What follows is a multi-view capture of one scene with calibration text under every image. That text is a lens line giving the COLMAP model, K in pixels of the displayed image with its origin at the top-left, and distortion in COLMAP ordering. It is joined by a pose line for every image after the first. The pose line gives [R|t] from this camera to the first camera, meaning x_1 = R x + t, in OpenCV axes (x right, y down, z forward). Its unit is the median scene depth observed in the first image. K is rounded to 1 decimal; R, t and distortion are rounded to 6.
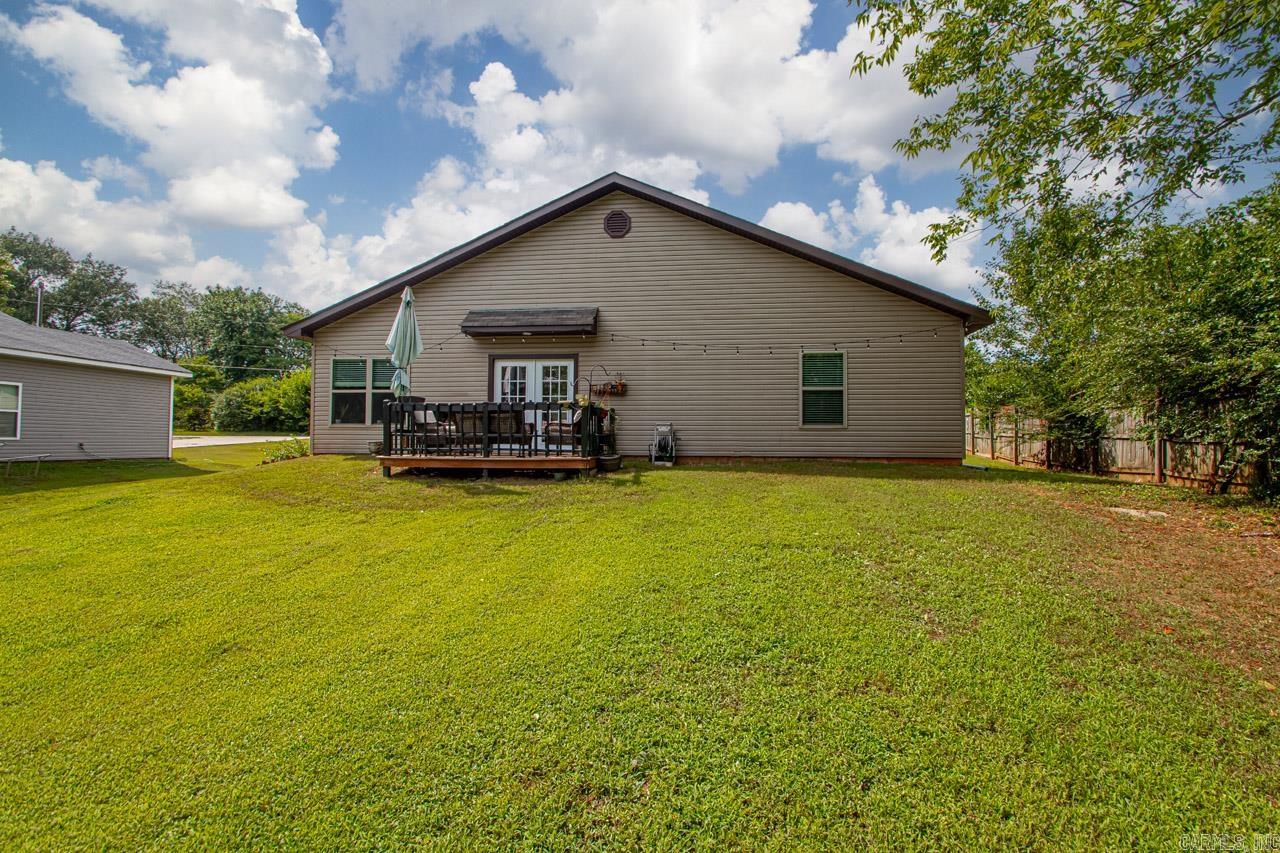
lens RADIAL K [[604.8, 0, 648.7], [0, 604.8, 430.3], [0, 0, 1]] dist [0.020544, -0.020558]
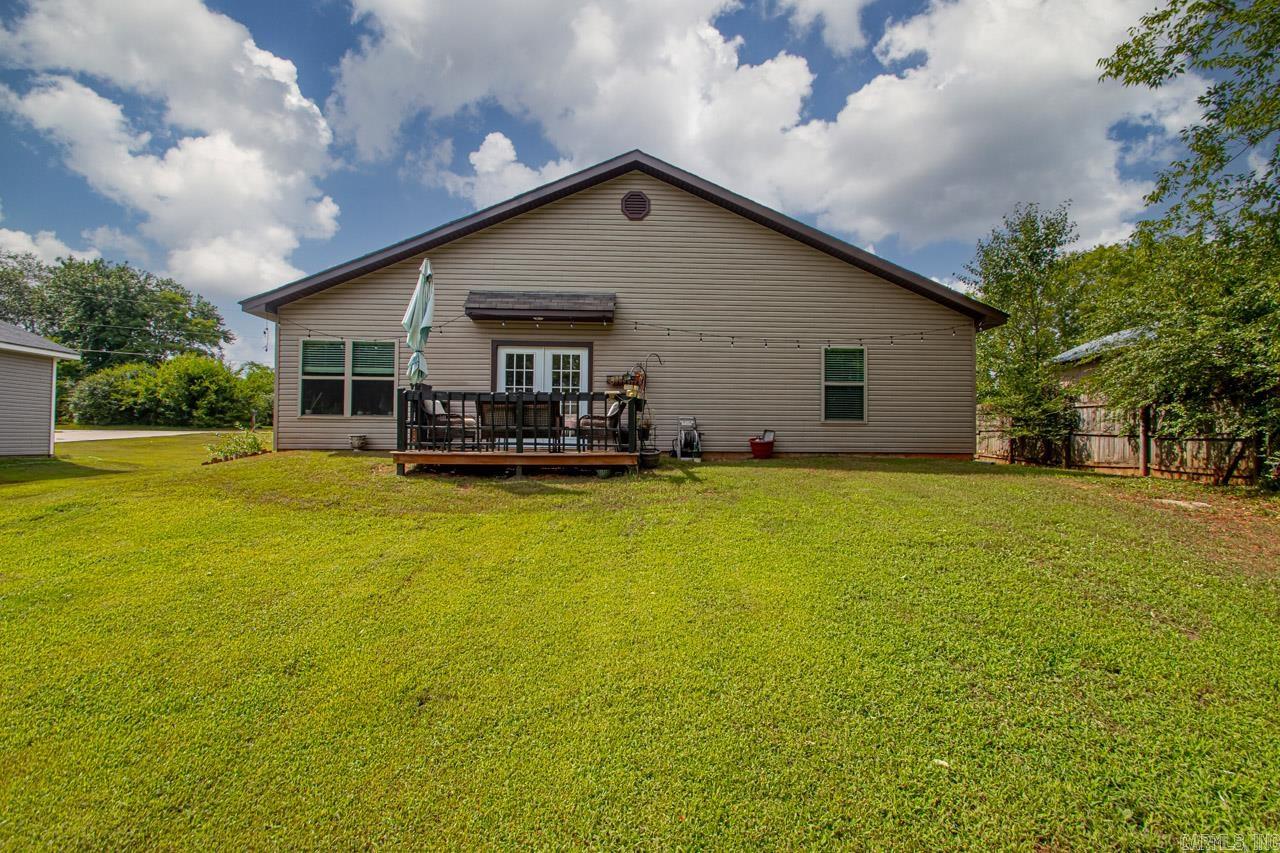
lens RADIAL K [[604.8, 0, 648.7], [0, 604.8, 430.3], [0, 0, 1]] dist [0.020544, -0.020558]
pose [[0.986697, 0.005073, 0.162489, -0.187256], [-0.005863, 0.999973, 0.004387, 0.004965], [-0.162462, -0.005281, 0.986701, 0.066540]]
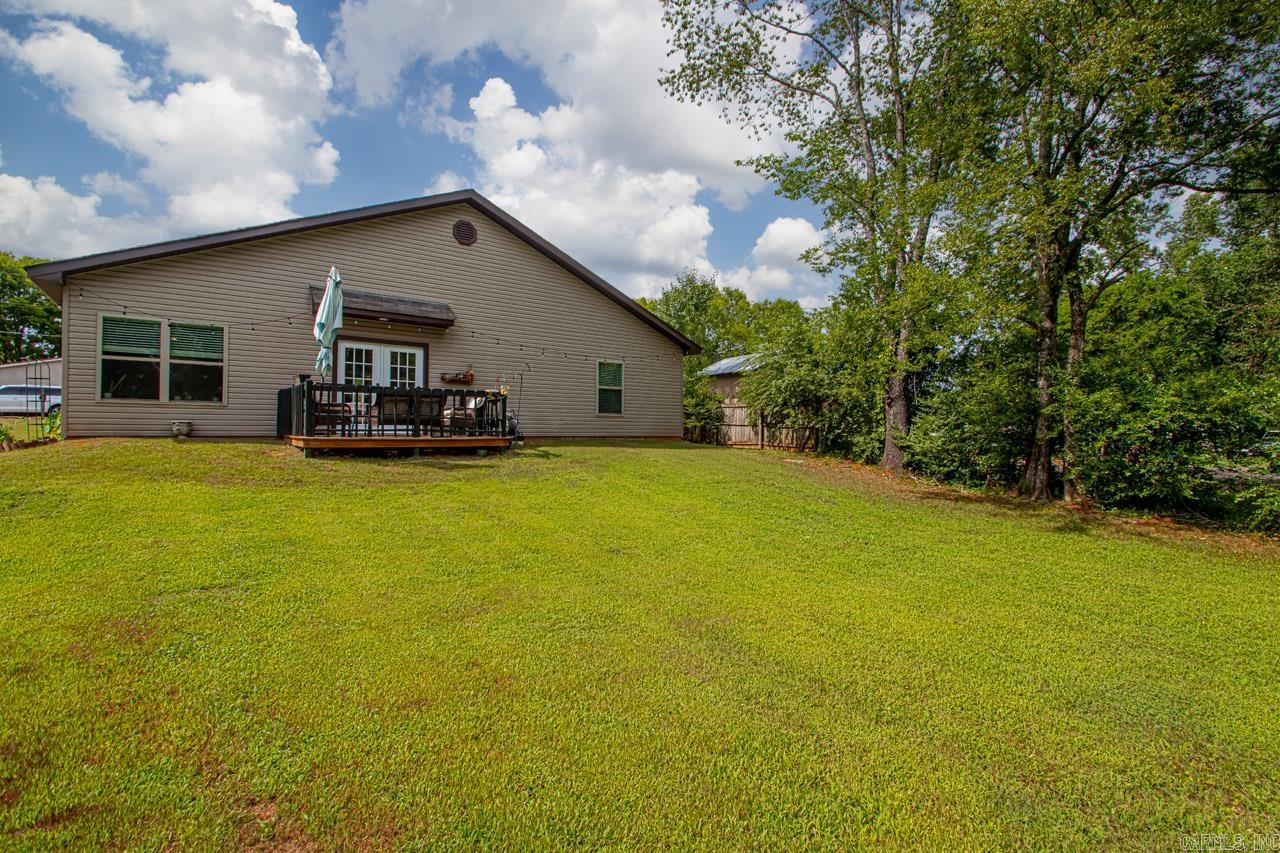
lens RADIAL K [[604.8, 0, 648.7], [0, 604.8, 430.3], [0, 0, 1]] dist [0.020544, -0.020558]
pose [[0.717111, 0.002093, 0.696956, -0.608978], [-0.018155, 0.999712, 0.015677, 0.005927], [-0.696722, -0.023895, 0.716943, -0.066113]]
